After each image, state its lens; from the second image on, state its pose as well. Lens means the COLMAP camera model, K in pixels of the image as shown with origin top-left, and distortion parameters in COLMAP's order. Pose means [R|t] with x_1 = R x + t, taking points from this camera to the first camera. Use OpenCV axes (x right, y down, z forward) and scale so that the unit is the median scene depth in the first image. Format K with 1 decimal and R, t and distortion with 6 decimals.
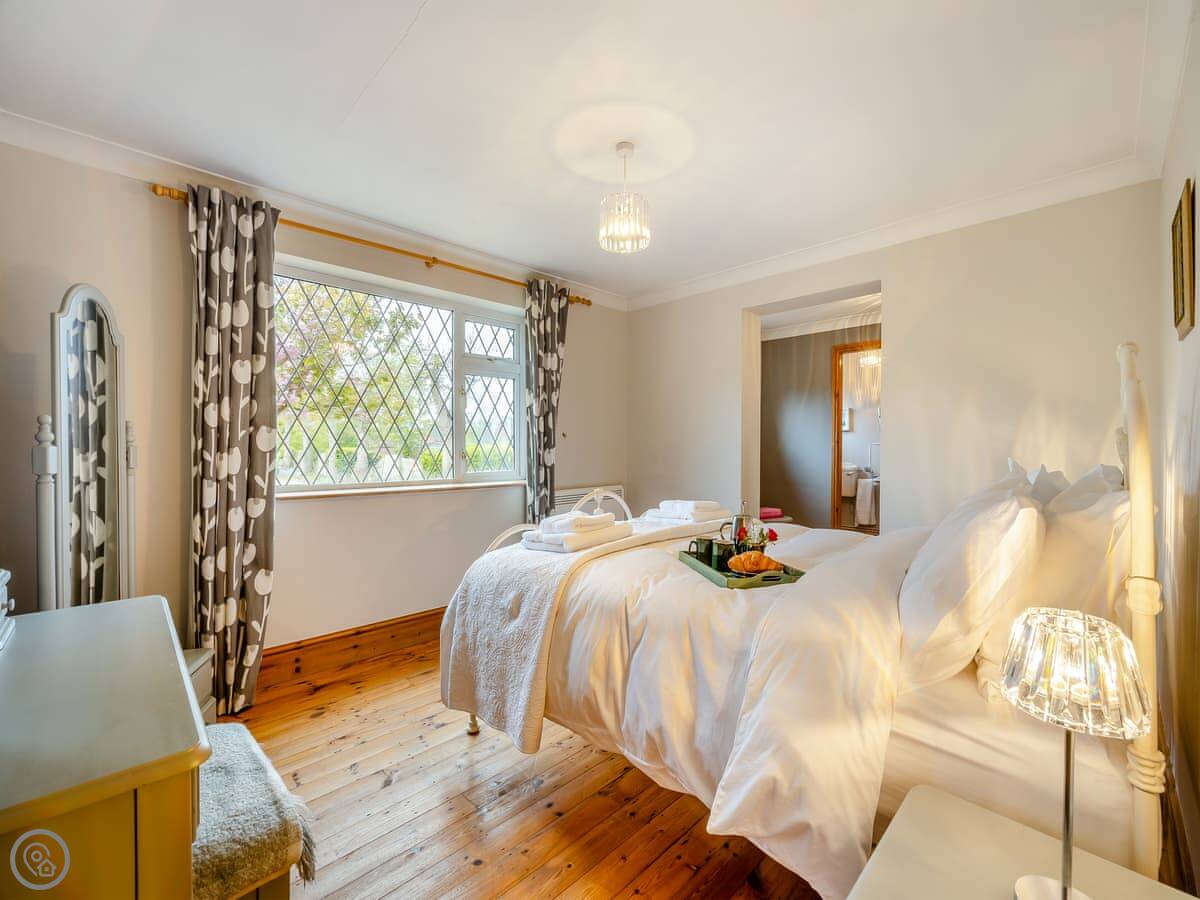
lens RADIAL K [[524.3, 0, 600.0], [0, 524.3, 450.0], [0, 0, 1]] dist [0.000606, 0.000449]
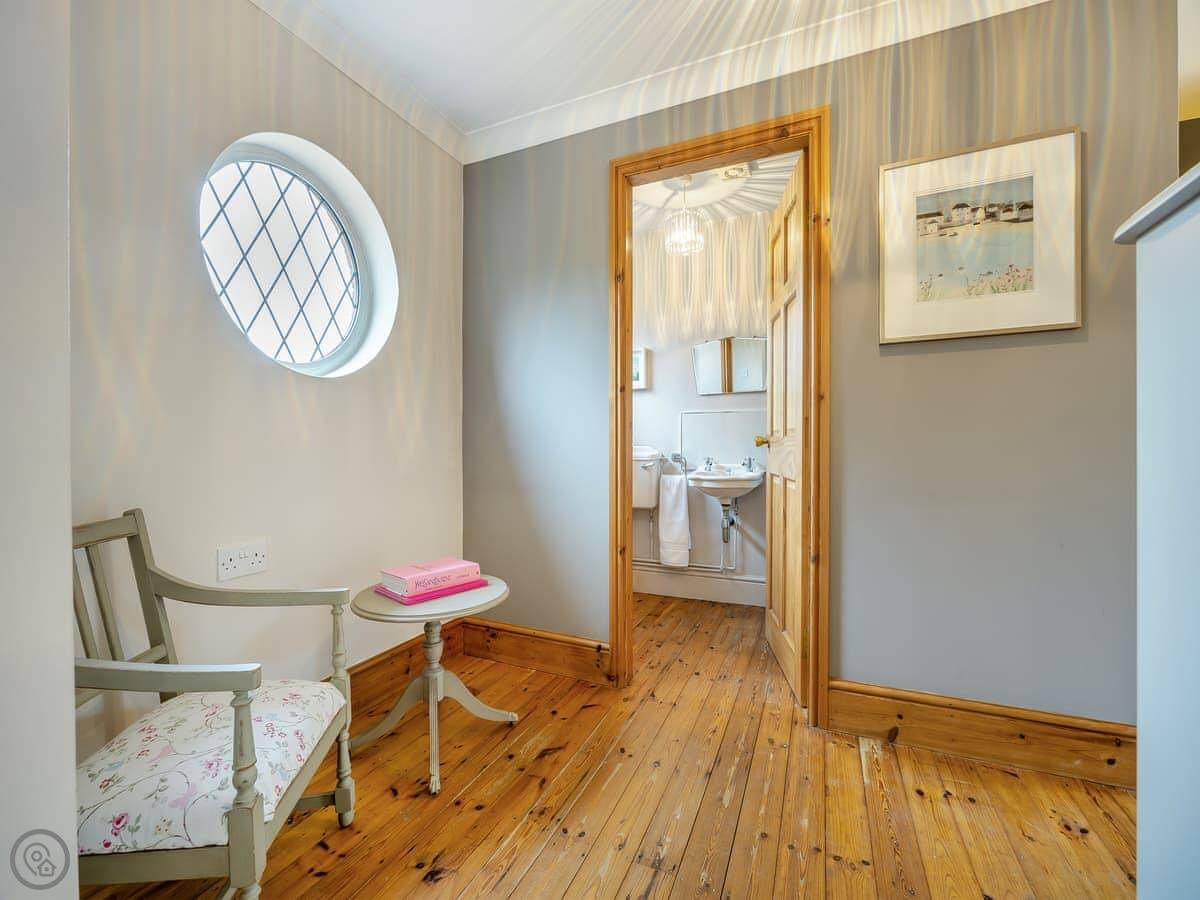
lens RADIAL K [[524.3, 0, 600.0], [0, 524.3, 450.0], [0, 0, 1]] dist [0.000606, 0.000449]
pose [[0.934882, -0.002404, 0.354950, 0.245333], [0.006590, 0.999922, -0.010584, 0.034864], [-0.354897, 0.012234, 0.934825, 0.524929]]
